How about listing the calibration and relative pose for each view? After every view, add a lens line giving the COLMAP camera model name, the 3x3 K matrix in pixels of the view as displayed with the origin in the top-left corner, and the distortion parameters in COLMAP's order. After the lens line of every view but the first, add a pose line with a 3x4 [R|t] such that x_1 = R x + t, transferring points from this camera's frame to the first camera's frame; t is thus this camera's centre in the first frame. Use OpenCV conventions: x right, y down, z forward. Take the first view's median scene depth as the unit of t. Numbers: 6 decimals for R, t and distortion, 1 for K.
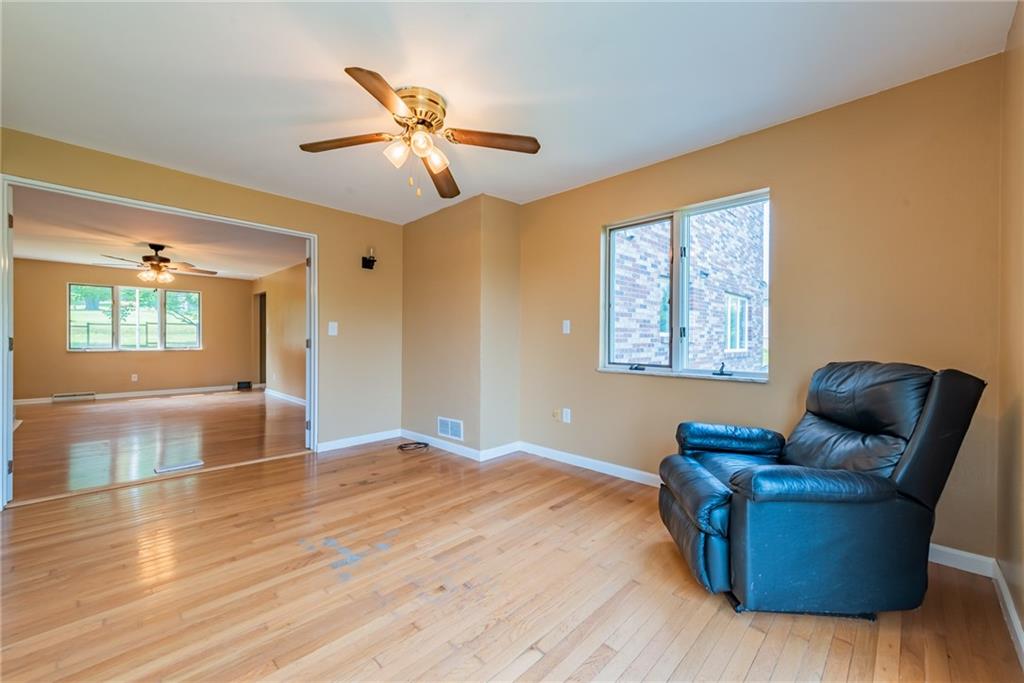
lens RADIAL K [[402.4, 0, 514.1], [0, 402.4, 336.7], [0, 0, 1]] dist [0.013471, -0.002698]
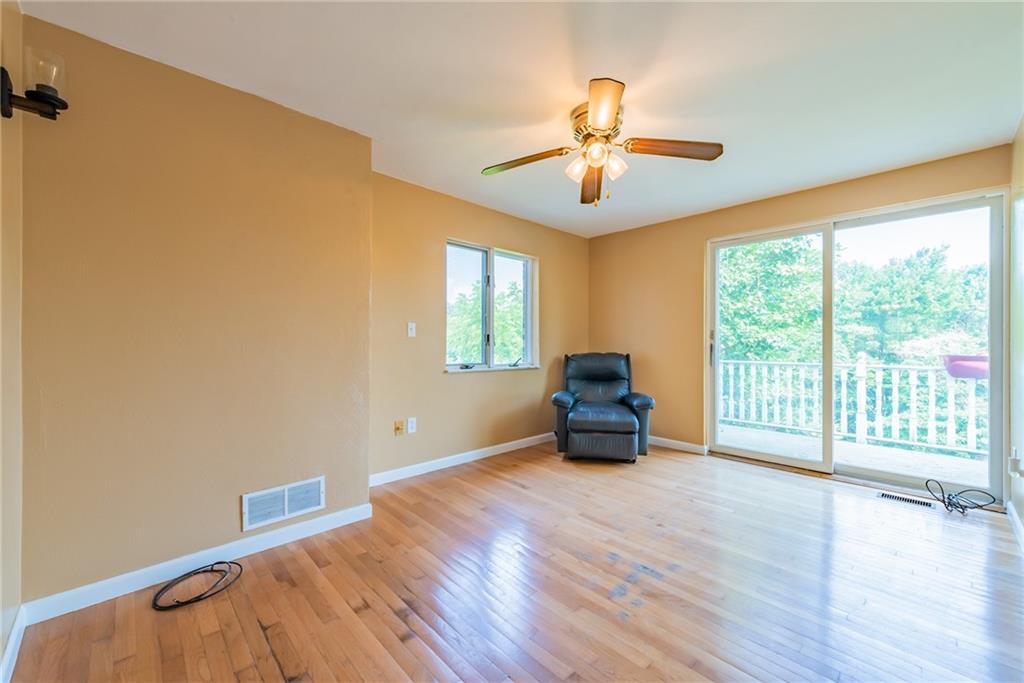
lens RADIAL K [[402.4, 0, 516.7], [0, 402.4, 344.6], [0, 0, 1]] dist [0.013471, -0.002698]
pose [[0.023649, -0.005644, 0.999704, -0.903591], [-0.010140, 0.999931, 0.005886, 0.002235], [-0.999669, -0.010276, 0.023590, 0.844536]]
